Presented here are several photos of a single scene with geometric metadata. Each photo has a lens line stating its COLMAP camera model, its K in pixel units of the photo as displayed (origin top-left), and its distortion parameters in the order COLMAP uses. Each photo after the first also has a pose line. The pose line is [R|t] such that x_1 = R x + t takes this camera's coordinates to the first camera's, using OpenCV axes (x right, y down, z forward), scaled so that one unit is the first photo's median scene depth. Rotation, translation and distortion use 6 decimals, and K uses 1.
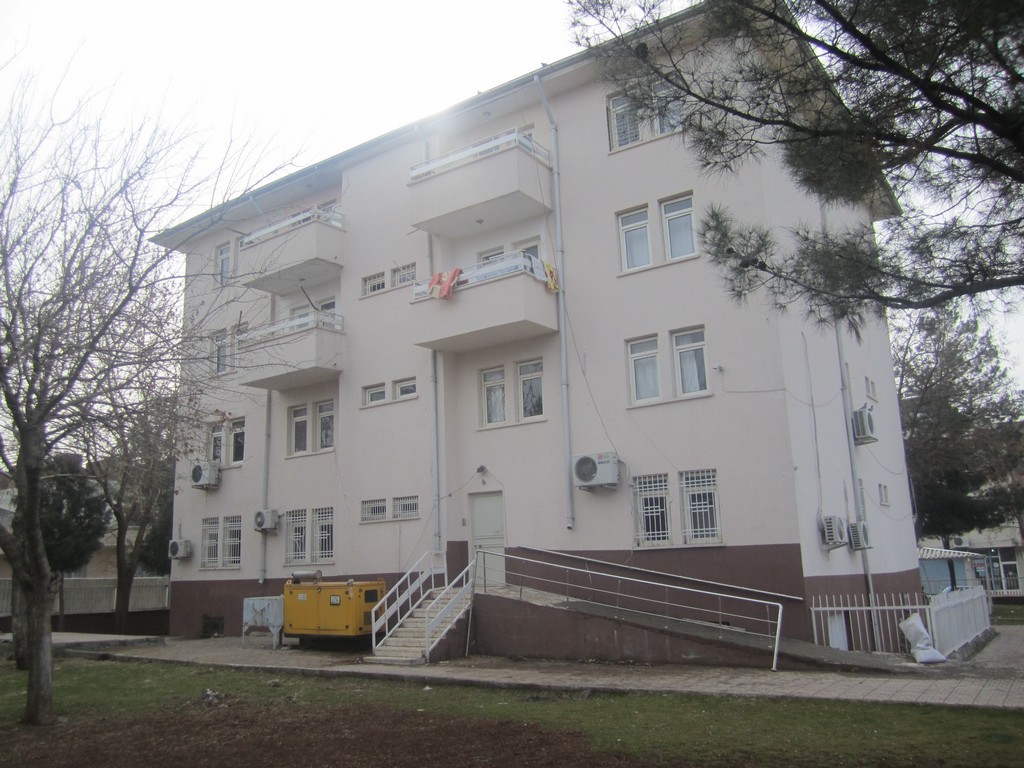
lens RADIAL K [[824.0, 0, 512.3], [0, 824.0, 396.3], [0, 0, 1]] dist [-0.033155, 0.002389]
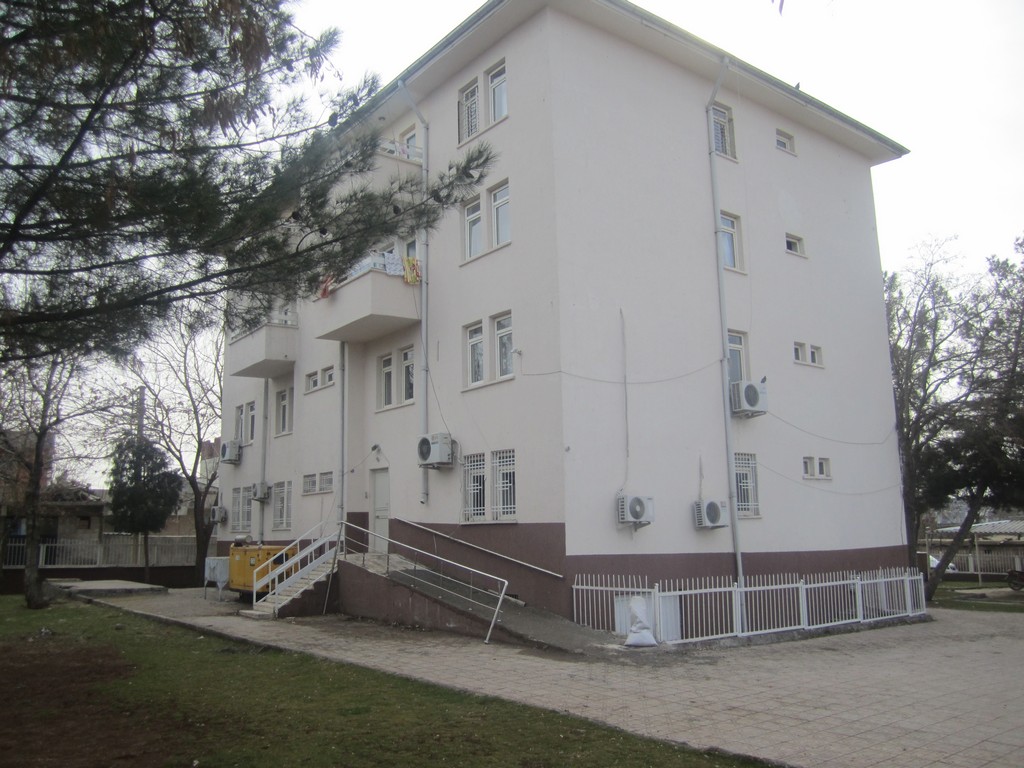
lens RADIAL K [[844.8, 0, 511.3], [0, 844.8, 385.0], [0, 0, 1]] dist [0.000766, -0.000228]
pose [[0.944740, -0.035715, -0.325870, 0.543599], [0.049193, 0.998237, 0.033210, -0.026111], [0.324109, -0.047405, 0.944831, -0.010150]]
